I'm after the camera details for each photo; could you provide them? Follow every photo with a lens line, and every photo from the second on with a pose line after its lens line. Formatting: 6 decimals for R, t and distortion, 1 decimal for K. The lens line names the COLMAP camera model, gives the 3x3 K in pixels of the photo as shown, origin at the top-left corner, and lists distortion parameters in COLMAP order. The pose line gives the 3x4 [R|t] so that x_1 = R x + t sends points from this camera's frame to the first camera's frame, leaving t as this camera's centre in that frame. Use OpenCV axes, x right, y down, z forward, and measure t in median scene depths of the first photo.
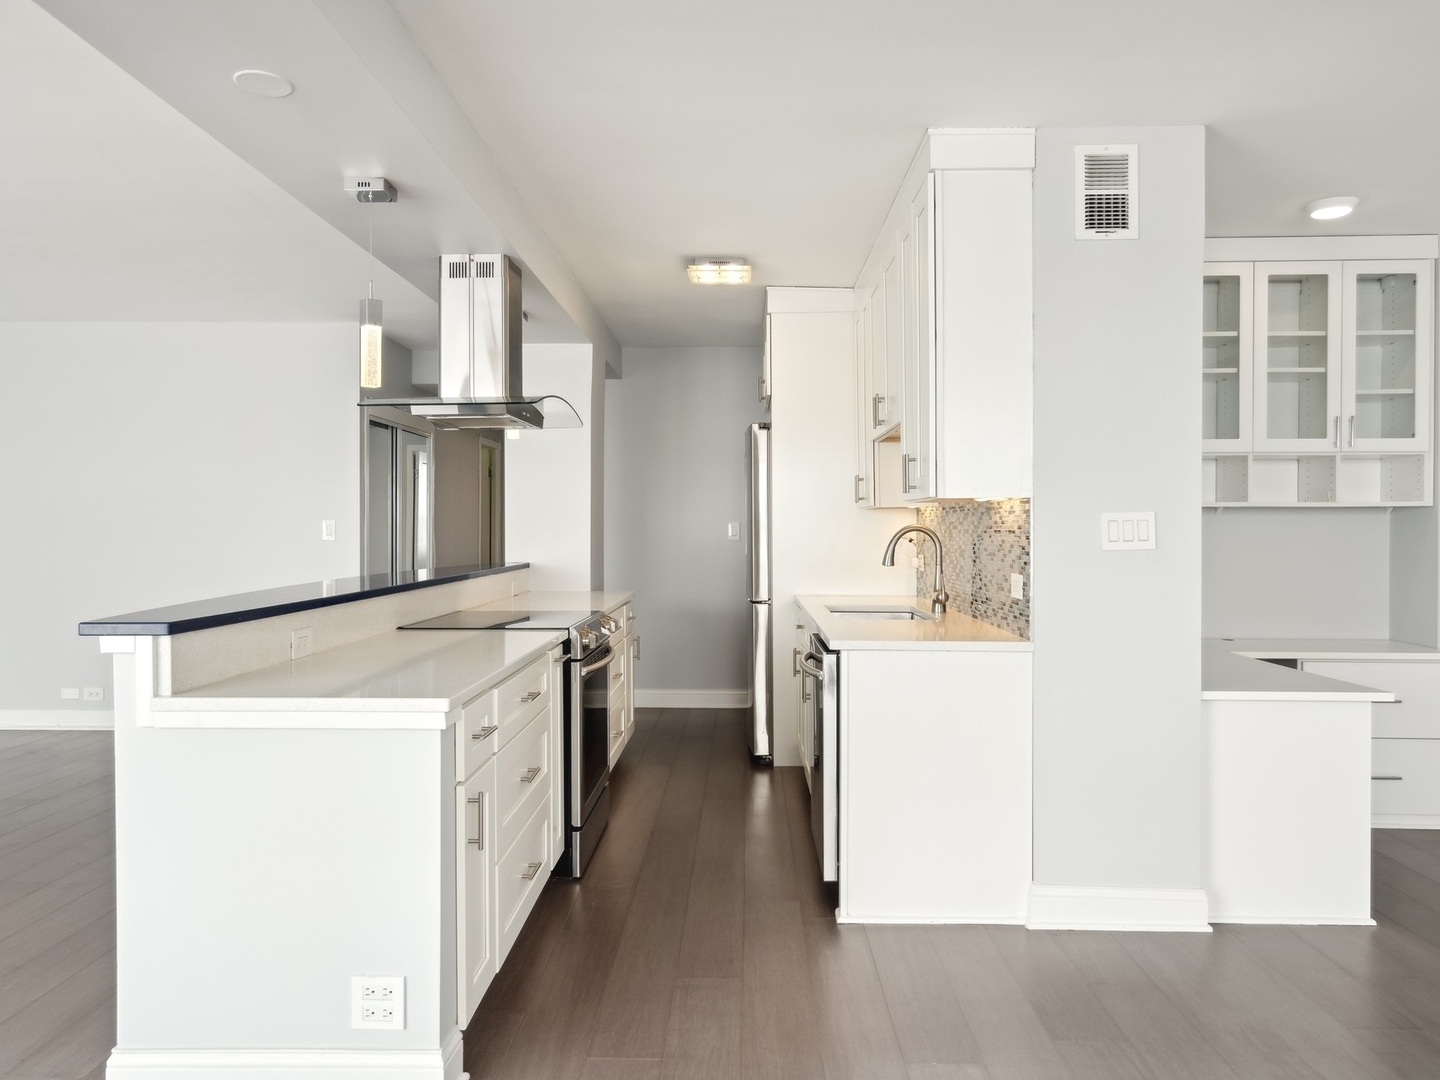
lens RADIAL K [[999.3, 0, 717.9], [0, 999.3, 519.1], [0, 0, 1]] dist [0.001158, -0.000567]
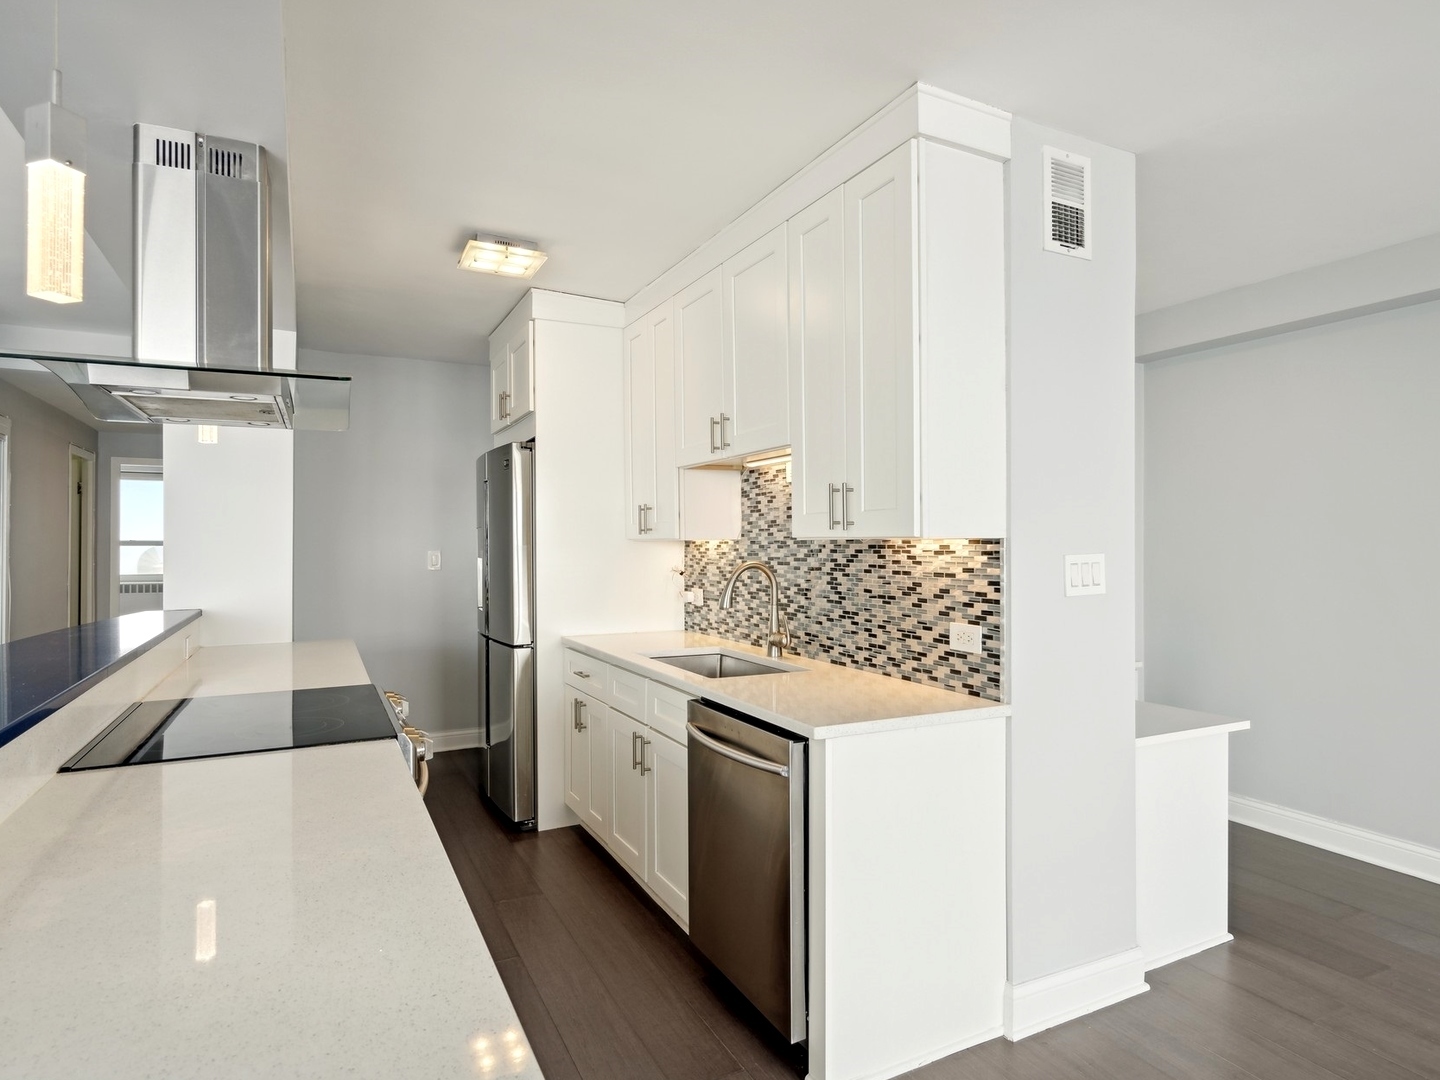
lens RADIAL K [[787.8, 0, 688.7], [0, 787.8, 533.1], [0, 0, 1]] dist [-0.003790, -0.000358]
pose [[0.884237, 0.004331, 0.467019, -0.240552], [-0.002810, 0.999988, -0.003954, -0.021717], [-0.467030, 0.002184, 0.884239, 0.507965]]
